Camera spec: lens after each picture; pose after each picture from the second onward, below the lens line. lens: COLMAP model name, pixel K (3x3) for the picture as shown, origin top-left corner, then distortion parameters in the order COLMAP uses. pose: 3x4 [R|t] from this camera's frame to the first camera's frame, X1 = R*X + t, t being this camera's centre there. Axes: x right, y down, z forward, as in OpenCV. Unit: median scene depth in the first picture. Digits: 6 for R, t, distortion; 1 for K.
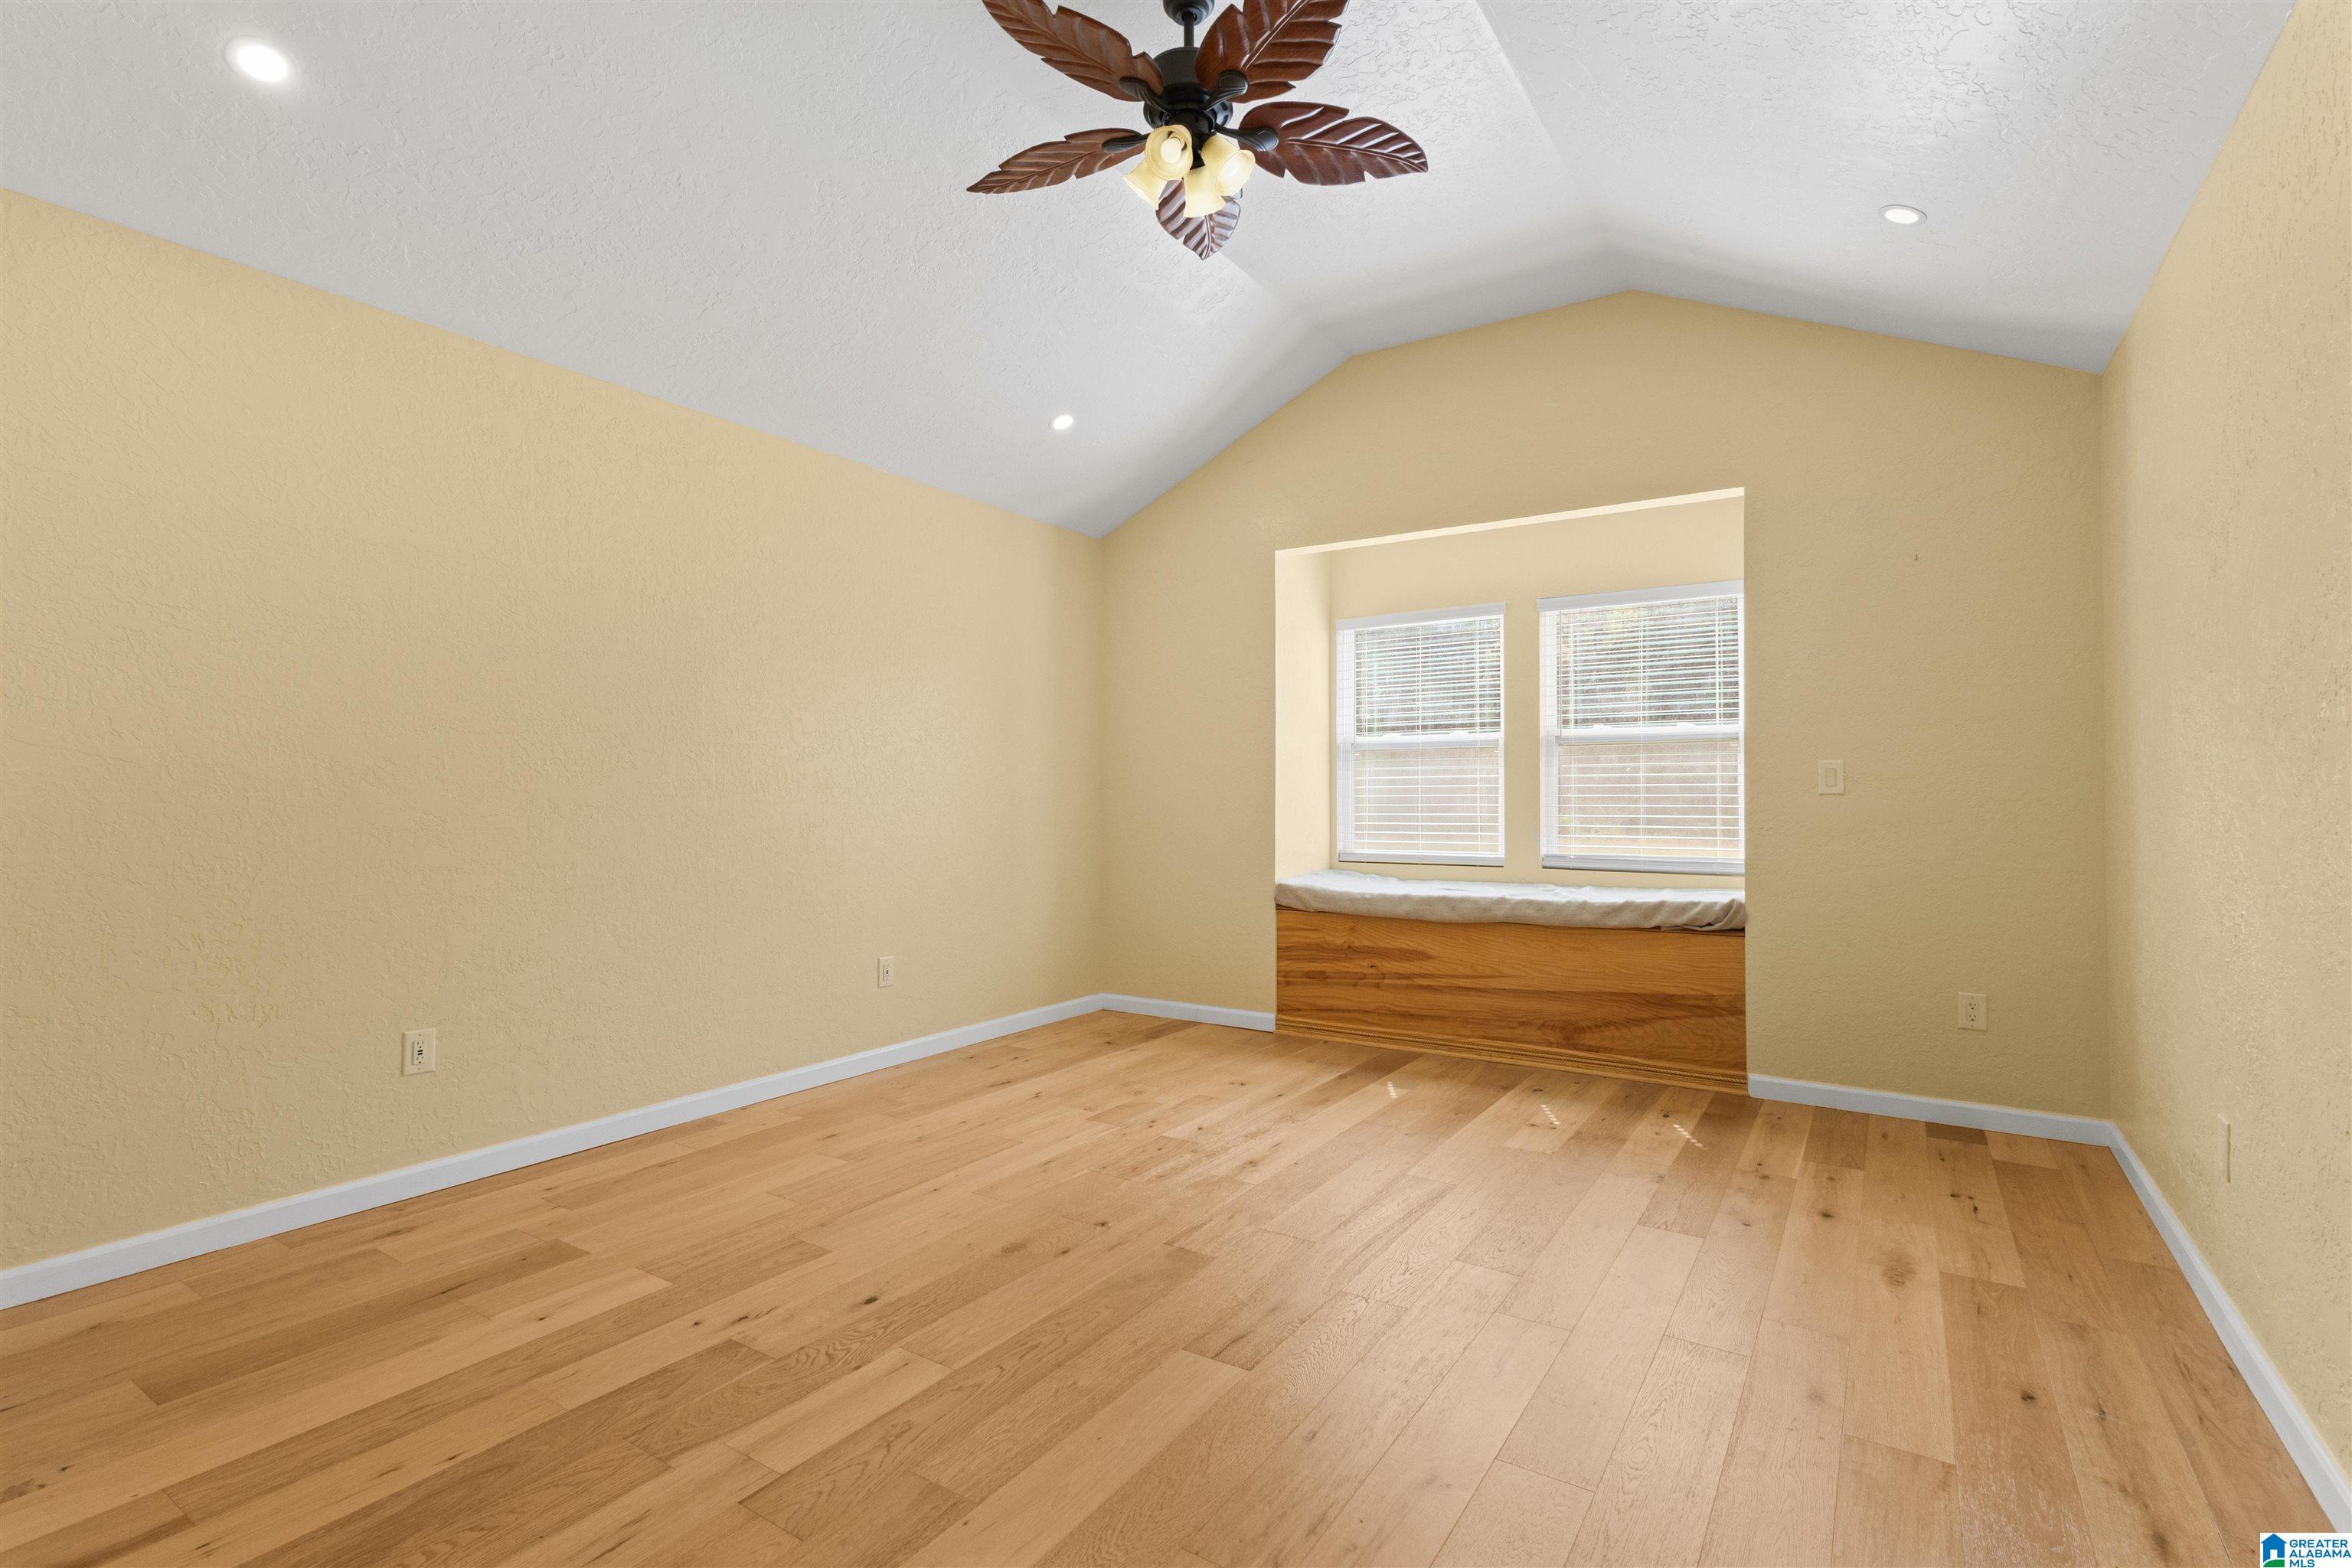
lens RADIAL K [[1087.8, 0, 1168.3], [0, 1087.8, 791.0], [0, 0, 1]] dist [-0.004897, 0.005687]
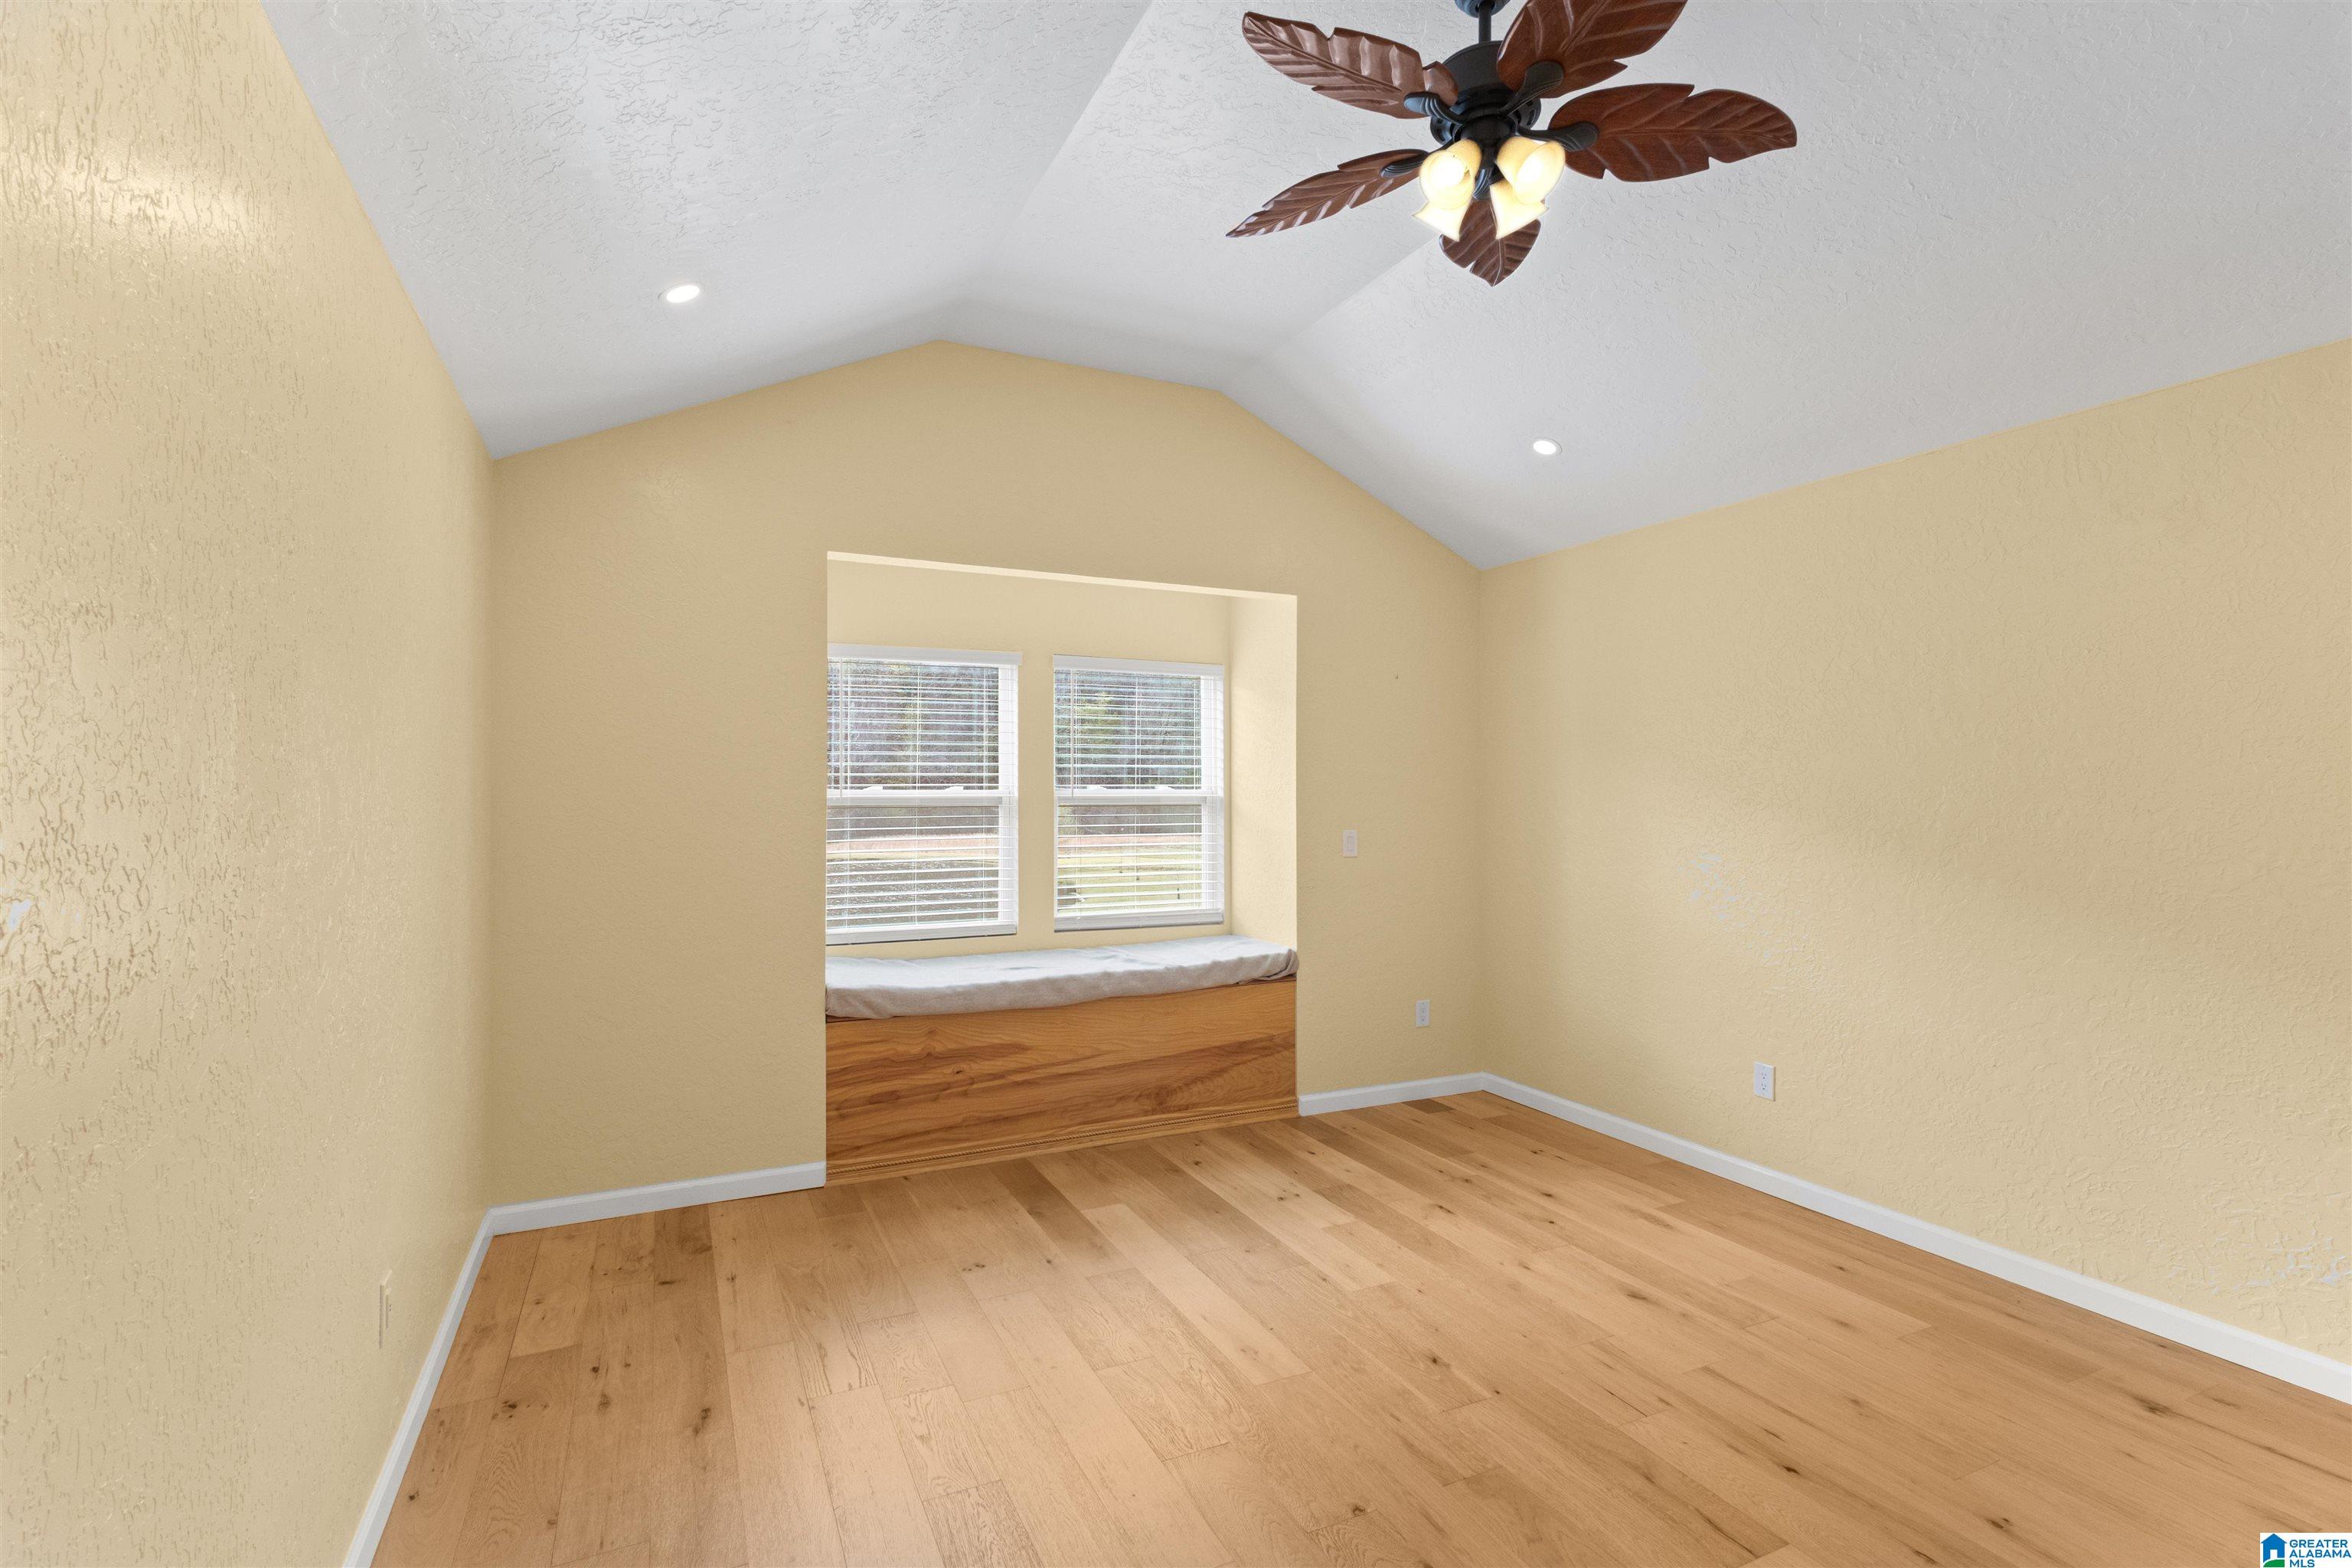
lens RADIAL K [[1087.8, 0, 1168.3], [0, 1087.8, 791.0], [0, 0, 1]] dist [-0.004897, 0.005687]
pose [[0.513484, 0.005314, 0.858082, -0.505899], [-0.005247, 0.999982, -0.003053, -0.061003], [-0.858083, -0.002935, 0.513503, 0.479534]]
